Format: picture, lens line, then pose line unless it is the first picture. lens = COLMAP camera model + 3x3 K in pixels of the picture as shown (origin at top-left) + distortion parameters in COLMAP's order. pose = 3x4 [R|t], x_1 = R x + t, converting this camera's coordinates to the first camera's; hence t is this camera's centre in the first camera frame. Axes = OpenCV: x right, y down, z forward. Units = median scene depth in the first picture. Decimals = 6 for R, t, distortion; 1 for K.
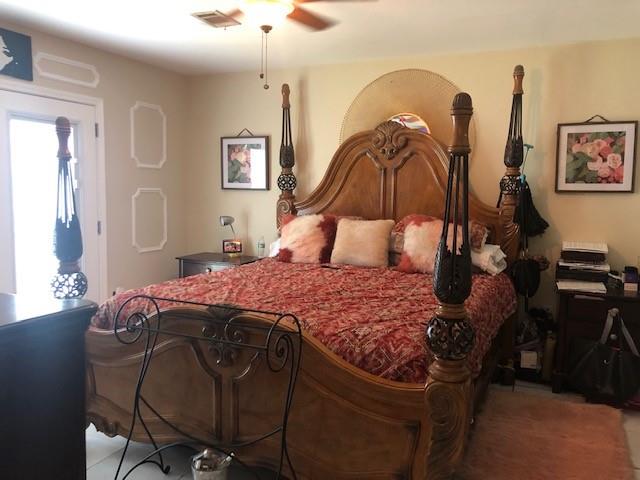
lens RADIAL K [[526.0, 0, 320.0], [0, 526.0, 241.0], [0, 0, 1]] dist [0.036558, -0.027174]
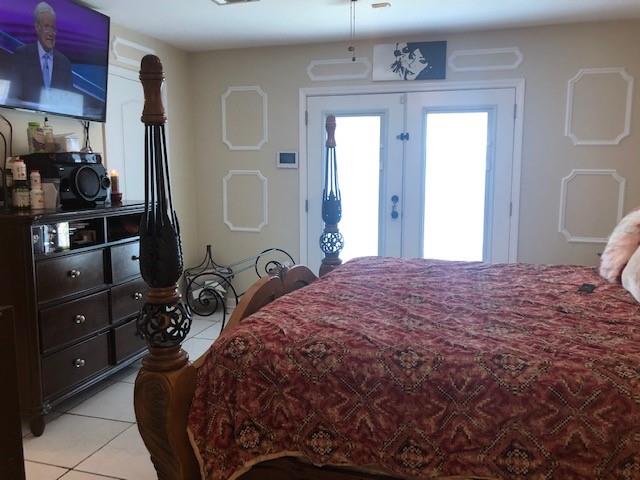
lens RADIAL K [[526.0, 0, 320.6], [0, 526.0, 238.4], [0, 0, 1]] dist [0.036558, -0.027174]
pose [[0.149798, 0.107152, -0.982893, 0.537327], [-0.099204, 0.990722, 0.092886, -0.029298], [0.983727, 0.083593, 0.159038, 0.511524]]
